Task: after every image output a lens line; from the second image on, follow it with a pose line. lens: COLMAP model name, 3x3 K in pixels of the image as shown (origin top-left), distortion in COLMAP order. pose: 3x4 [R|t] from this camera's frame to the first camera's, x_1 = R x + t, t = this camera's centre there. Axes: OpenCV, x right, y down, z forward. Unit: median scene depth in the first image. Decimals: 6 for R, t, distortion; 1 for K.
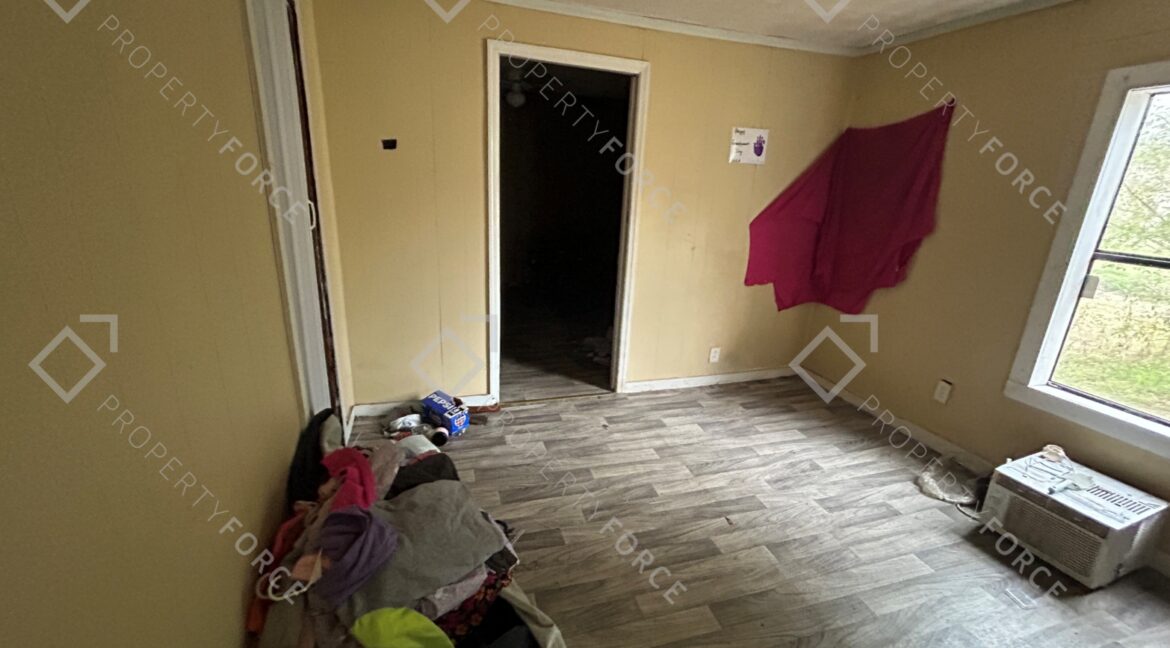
lens RADIAL K [[471.3, 0, 585.5], [0, 471.3, 321.1], [0, 0, 1]] dist [-0.000187, 0.001186]
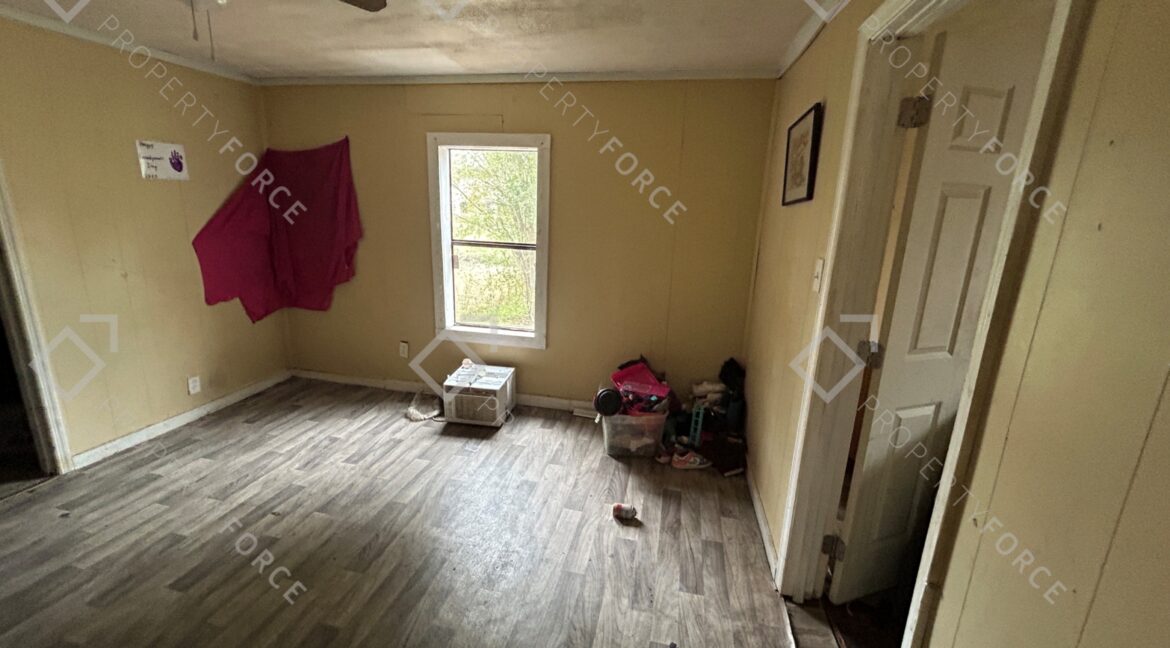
lens RADIAL K [[471.3, 0, 582.3], [0, 471.3, 323.1], [0, 0, 1]] dist [-0.000187, 0.001186]
pose [[0.495584, -0.234734, 0.836240, -0.124331], [0.238904, 0.962491, 0.128591, 0.024012], [-0.835058, 0.136053, 0.533074, -0.190992]]
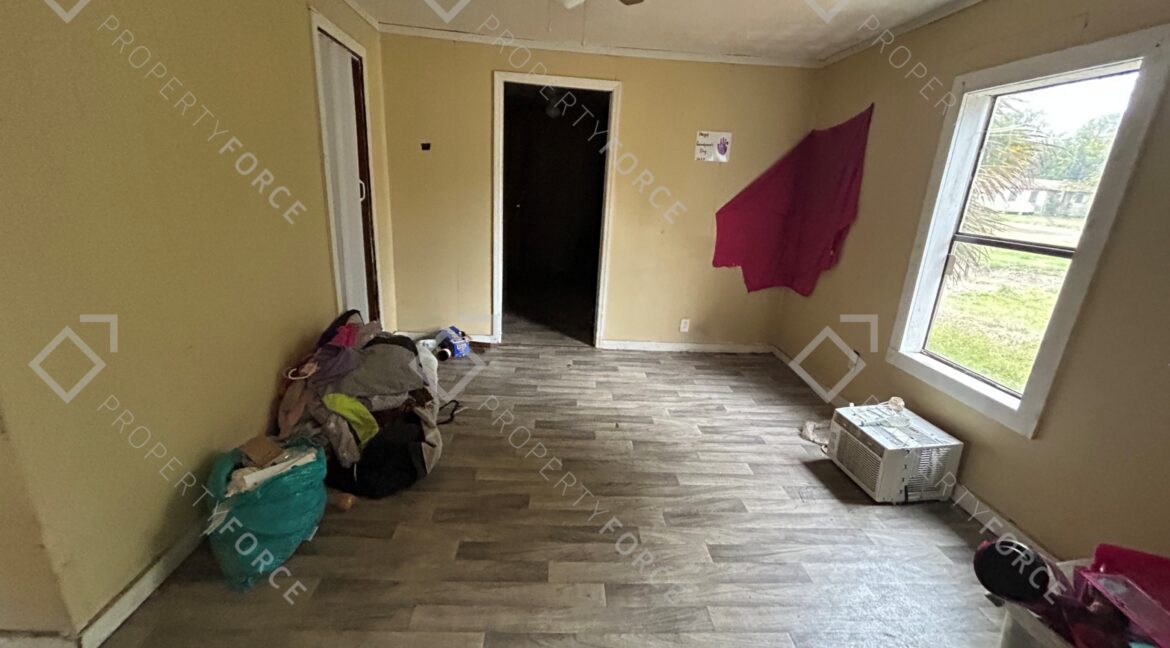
lens RADIAL K [[471.3, 0, 585.8], [0, 471.3, 324.0], [0, 0, 1]] dist [-0.000187, 0.001186]
pose [[0.968793, 0.078014, -0.235274, 0.419901], [-0.080254, 0.996774, 0.000052, 0.119352], [0.234519, 0.018832, 0.971929, -0.264697]]
